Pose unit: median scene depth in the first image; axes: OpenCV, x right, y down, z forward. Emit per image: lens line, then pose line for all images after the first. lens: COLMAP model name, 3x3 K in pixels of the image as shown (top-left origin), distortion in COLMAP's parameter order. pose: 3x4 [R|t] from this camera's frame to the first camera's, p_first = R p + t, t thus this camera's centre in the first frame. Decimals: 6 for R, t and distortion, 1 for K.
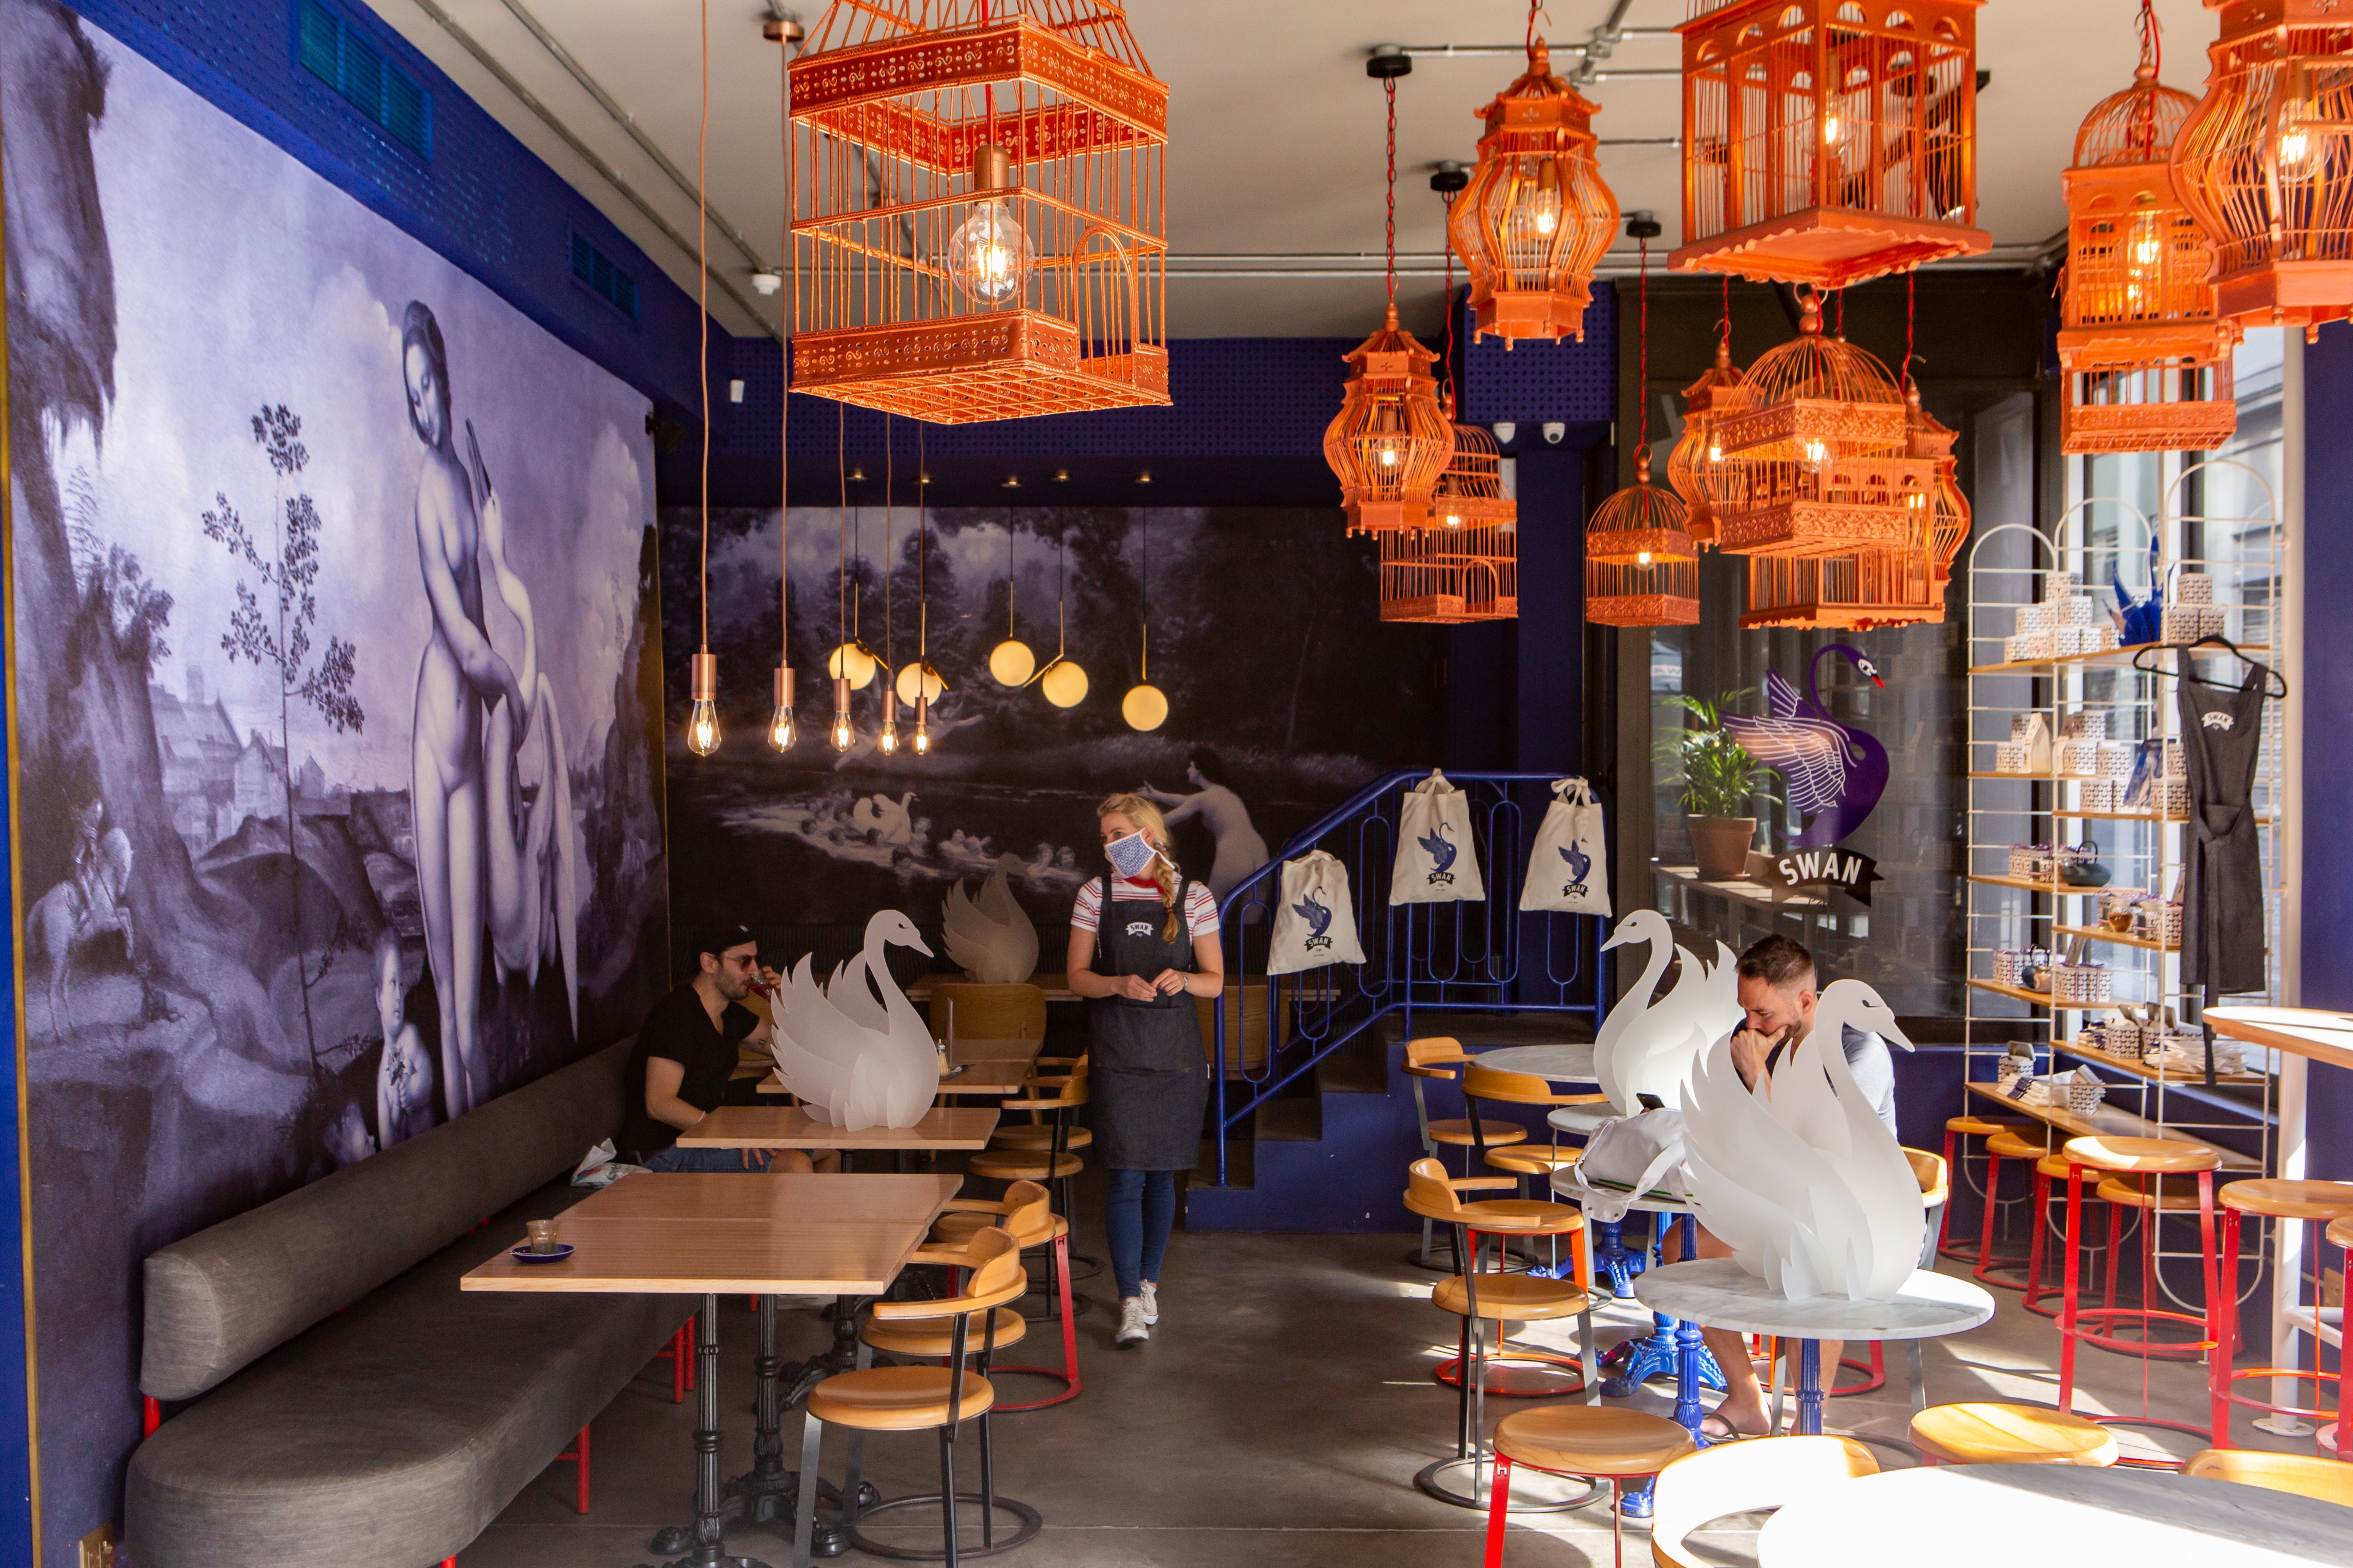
lens RADIAL K [[2212.7, 0, 1176.5], [0, 2212.7, 784.0], [0, 0, 1]] dist [0.011181, -0.002650]
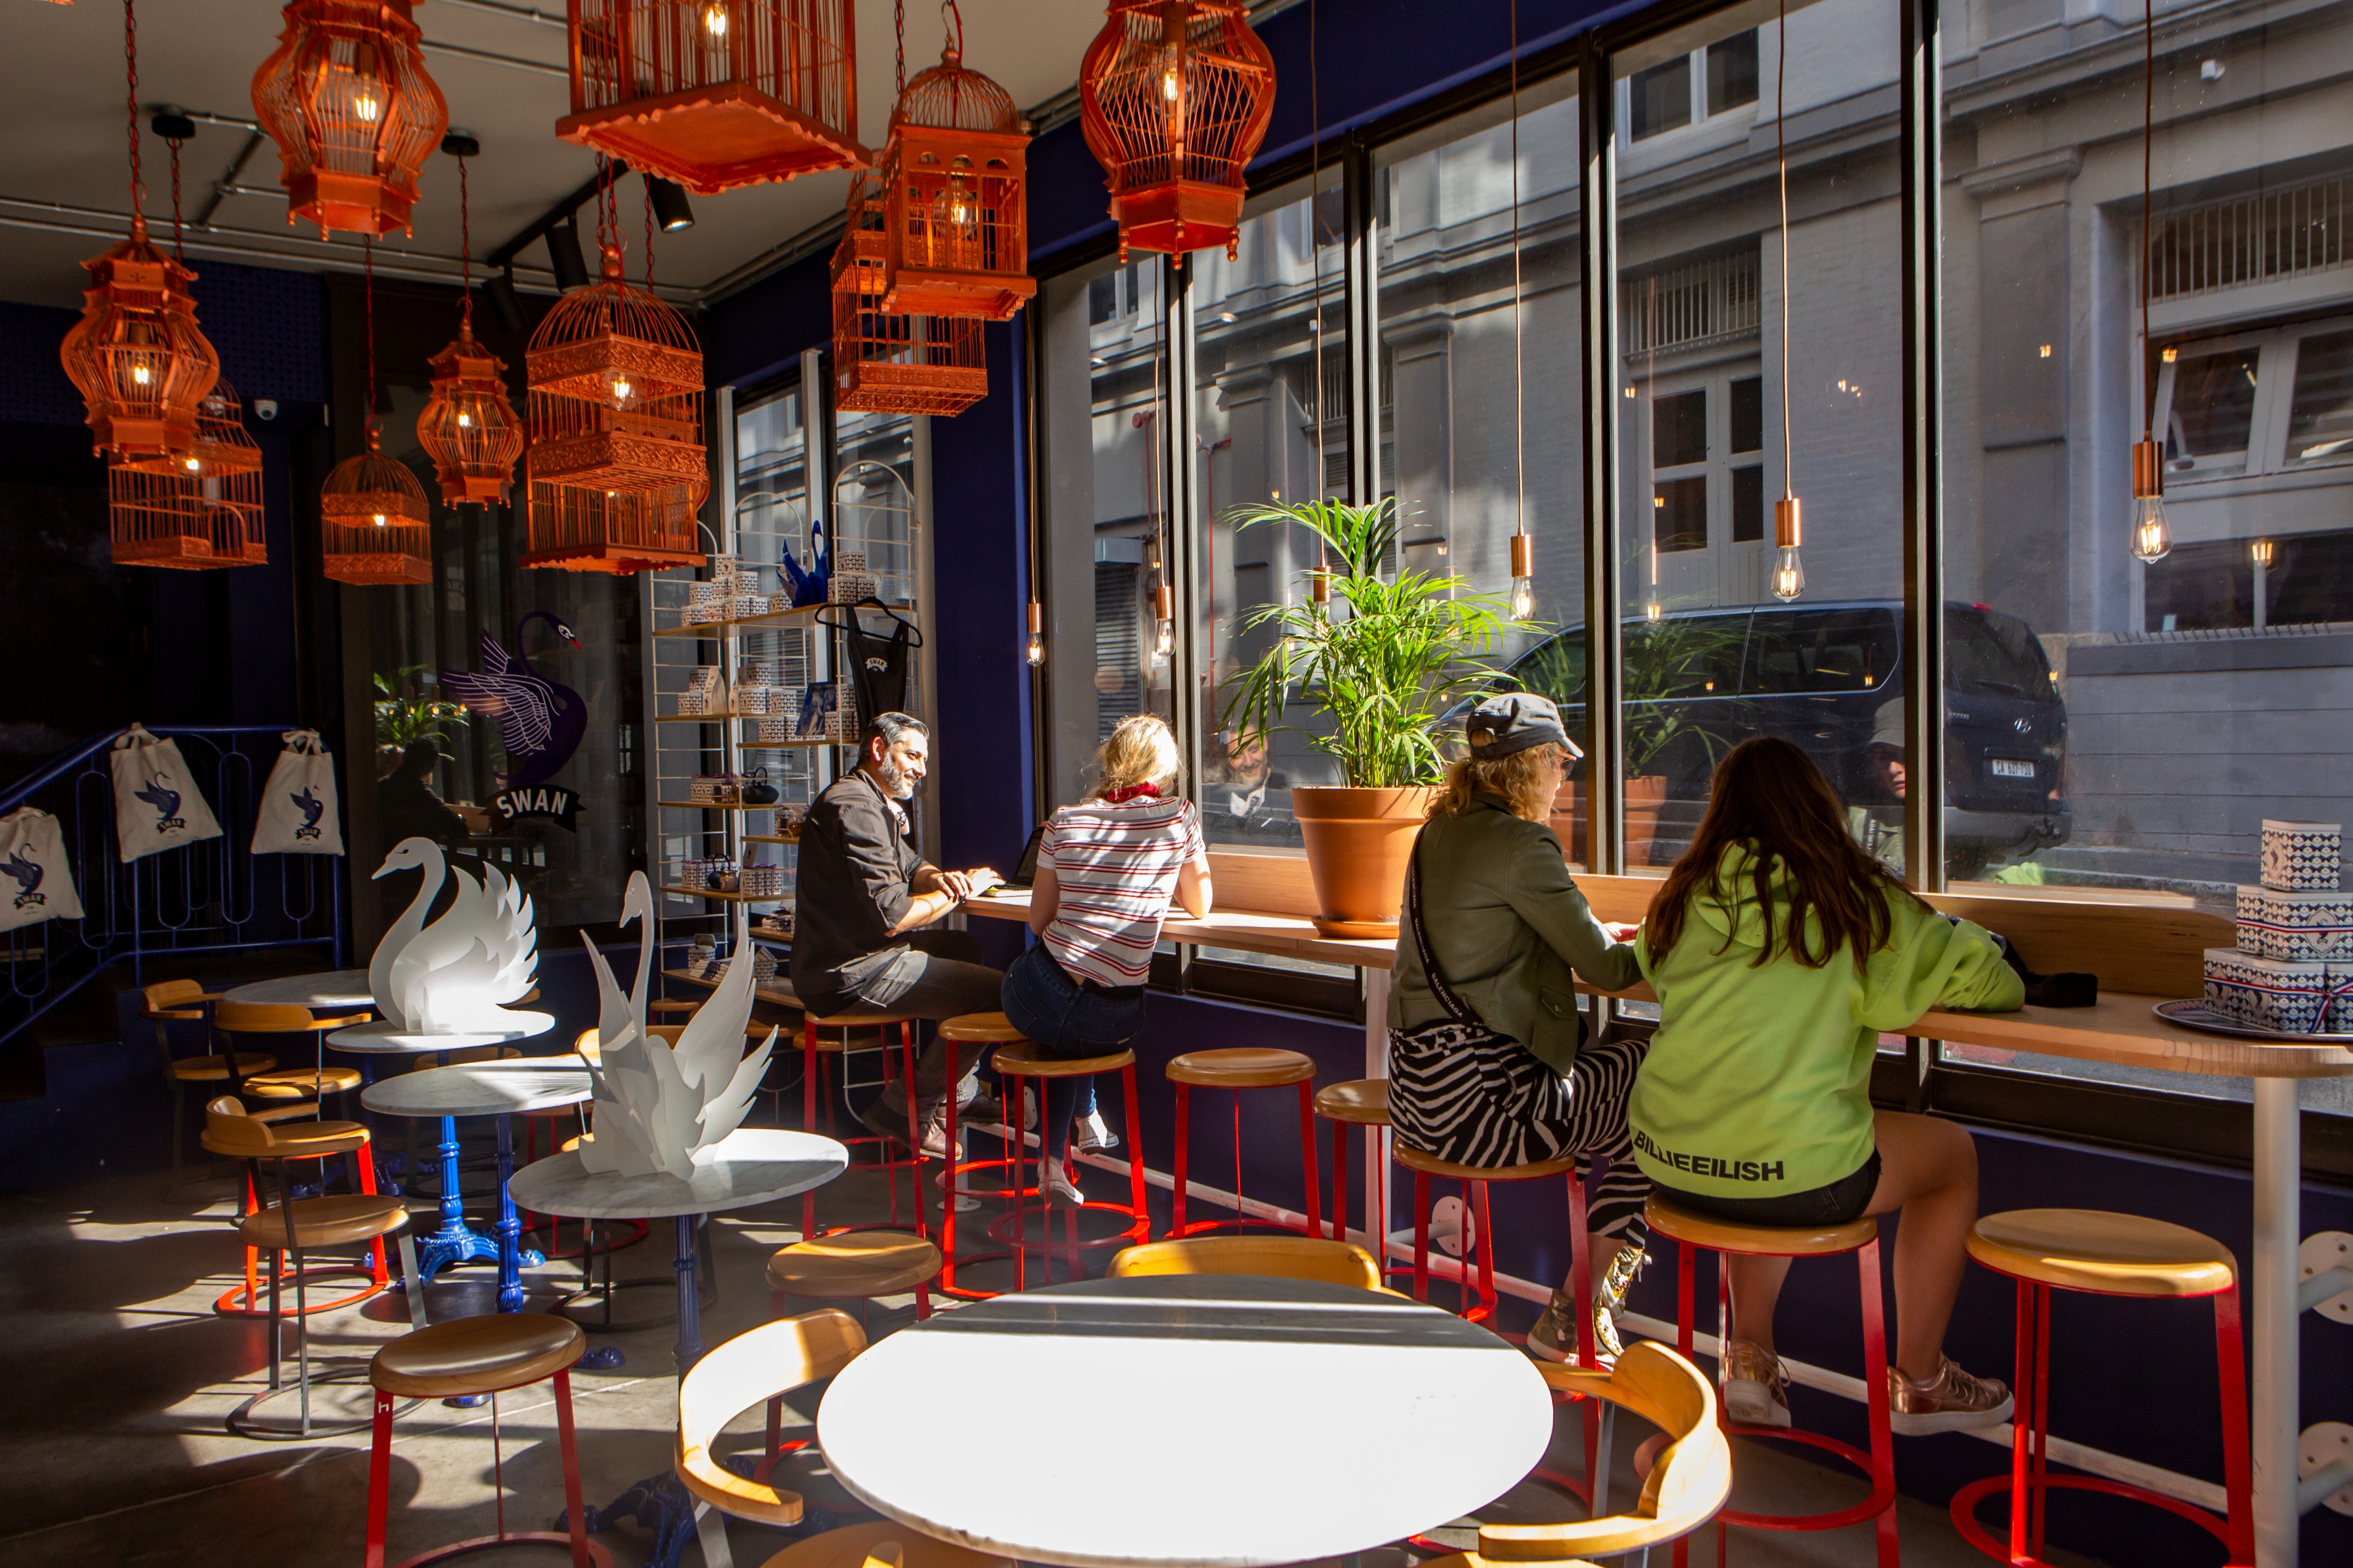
lens RADIAL K [[1736.3, 0, 1176.5], [0, 1736.3, 784.0], [0, 0, 1]] dist [-0.011368, 0.001308]
pose [[0.782827, -0.040253, 0.620936, -0.016157], [0.026930, 0.999162, 0.030821, 0.011653], [-0.621657, -0.007406, 0.783255, 0.087324]]
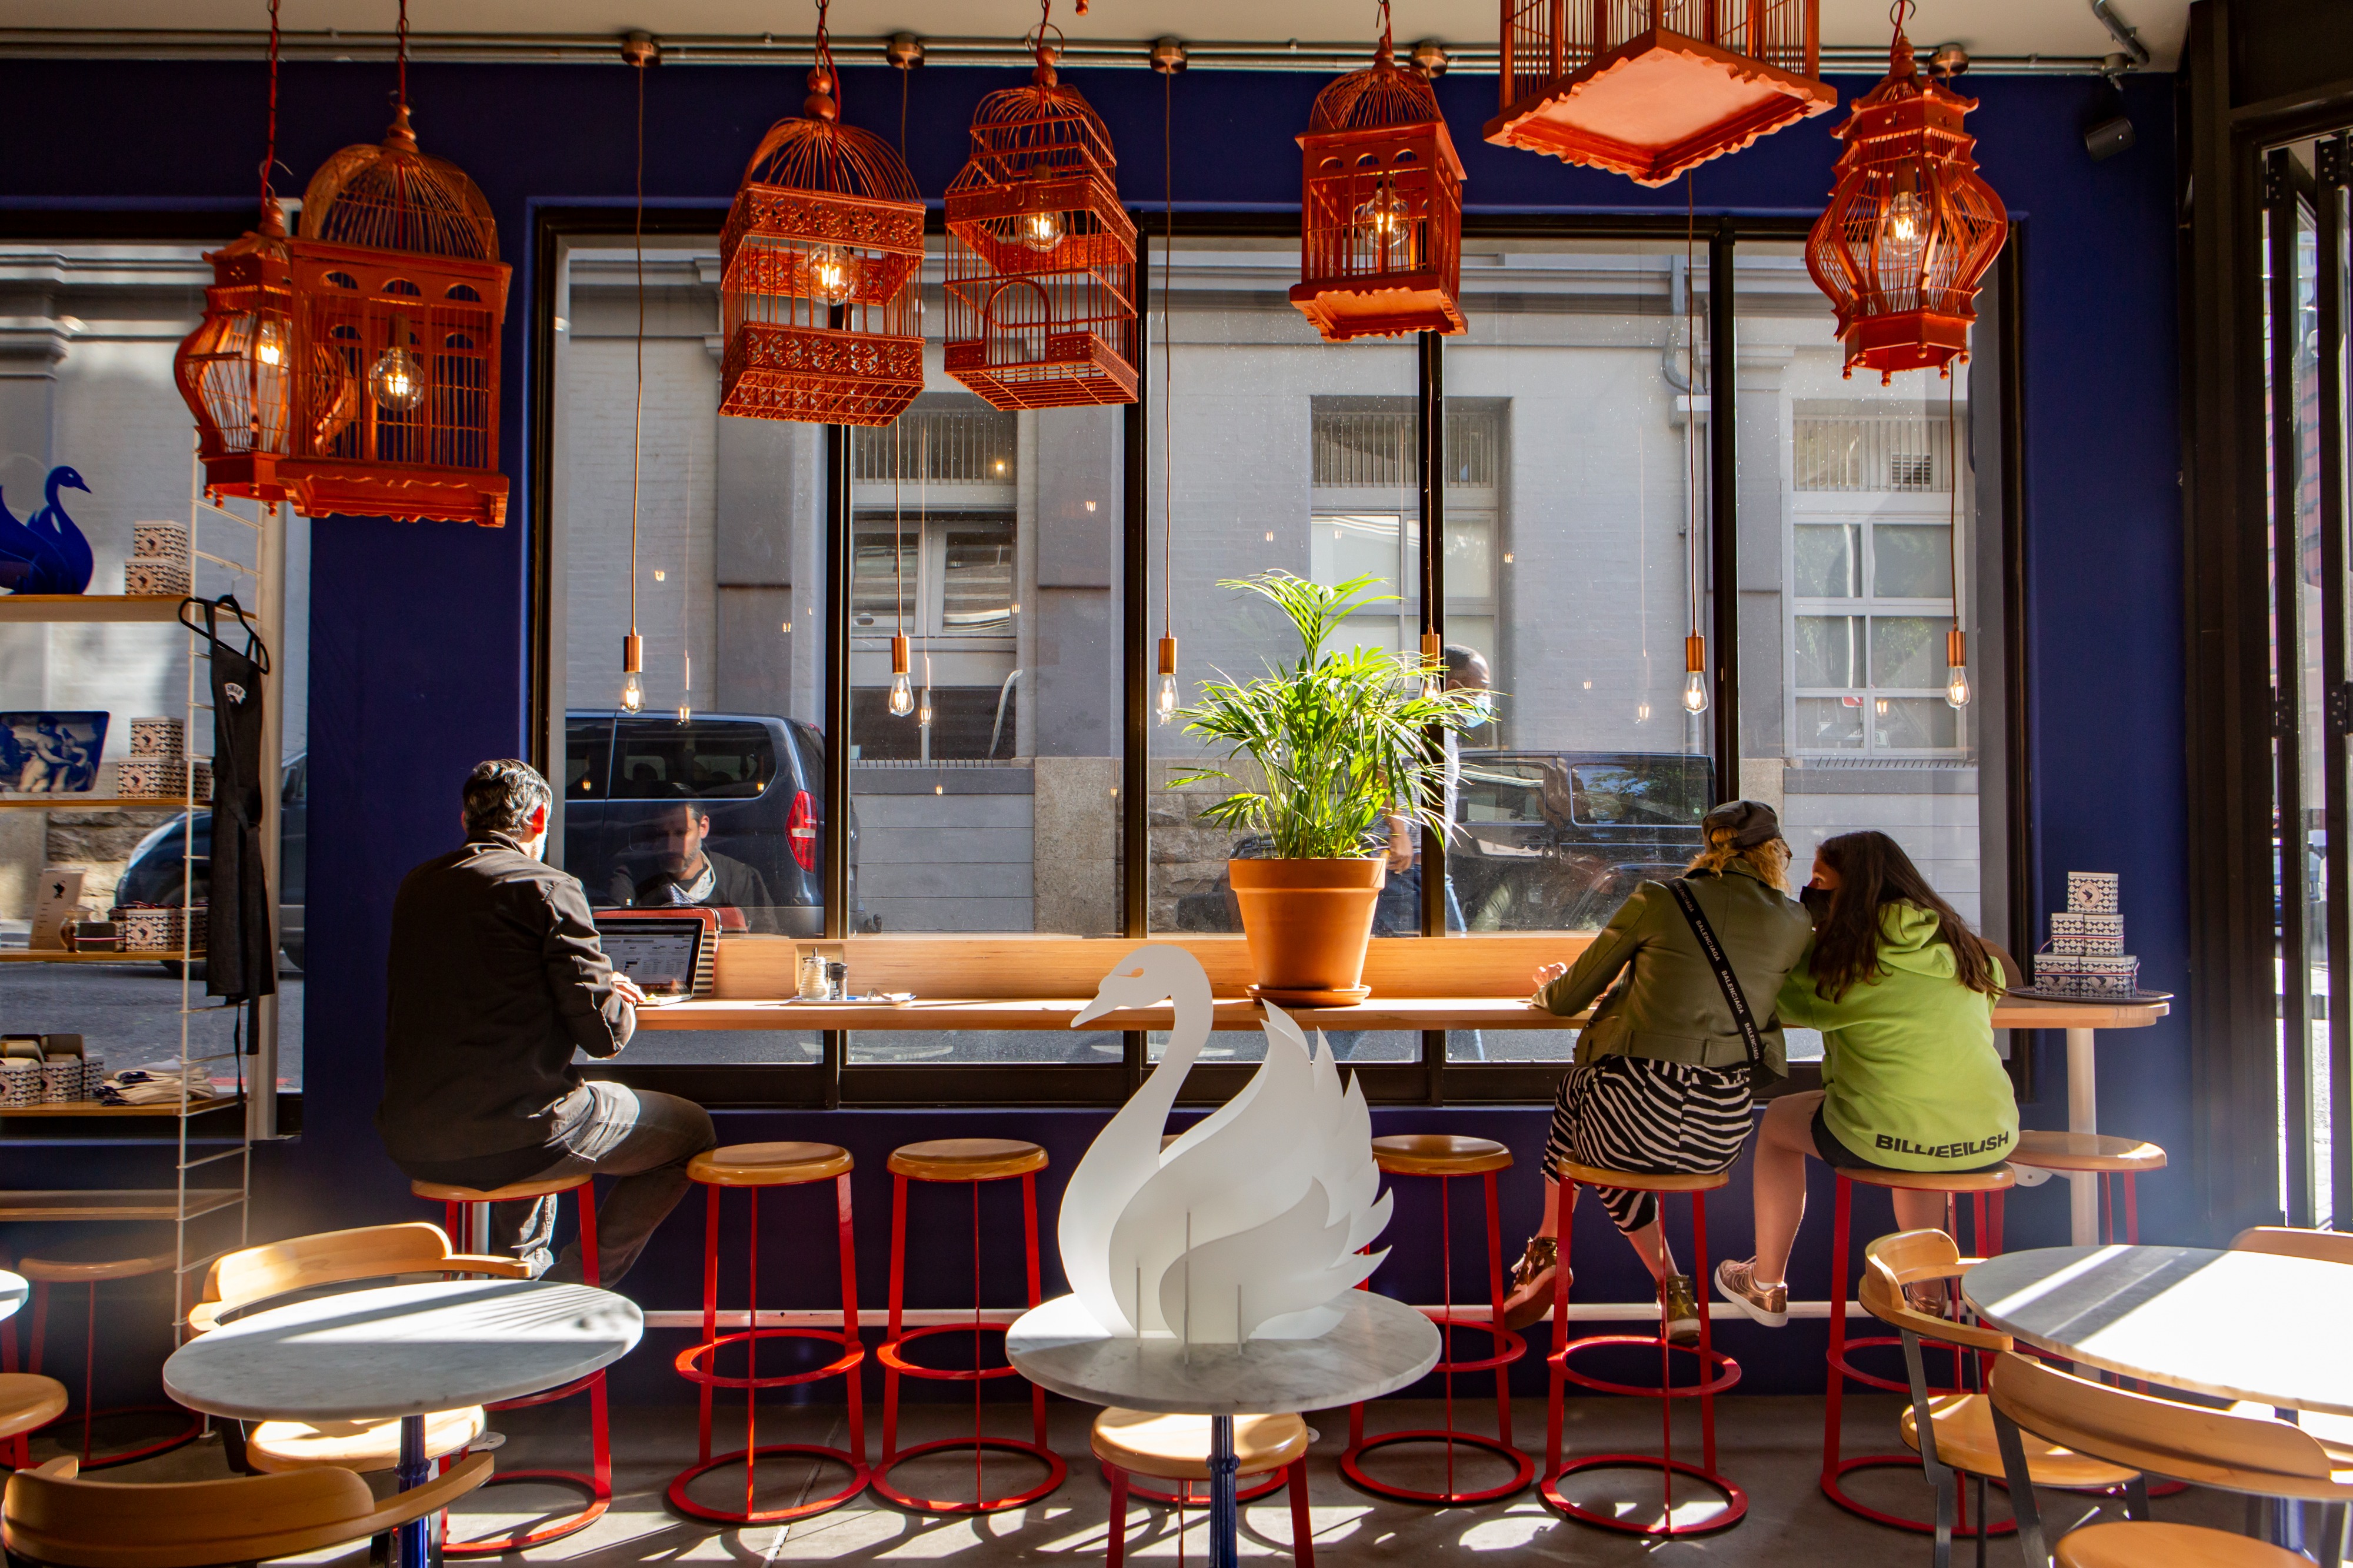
lens RADIAL K [[1678.6, 0, 1176.5], [0, 1678.6, 784.0], [0, 0, 1]] dist [-0.000048, 0.001723]
pose [[0.023072, 0.026470, 0.999383, -0.165134], [-0.006713, 0.999631, -0.026321, 0.019483], [-0.999711, -0.006102, 0.023241, 0.491051]]
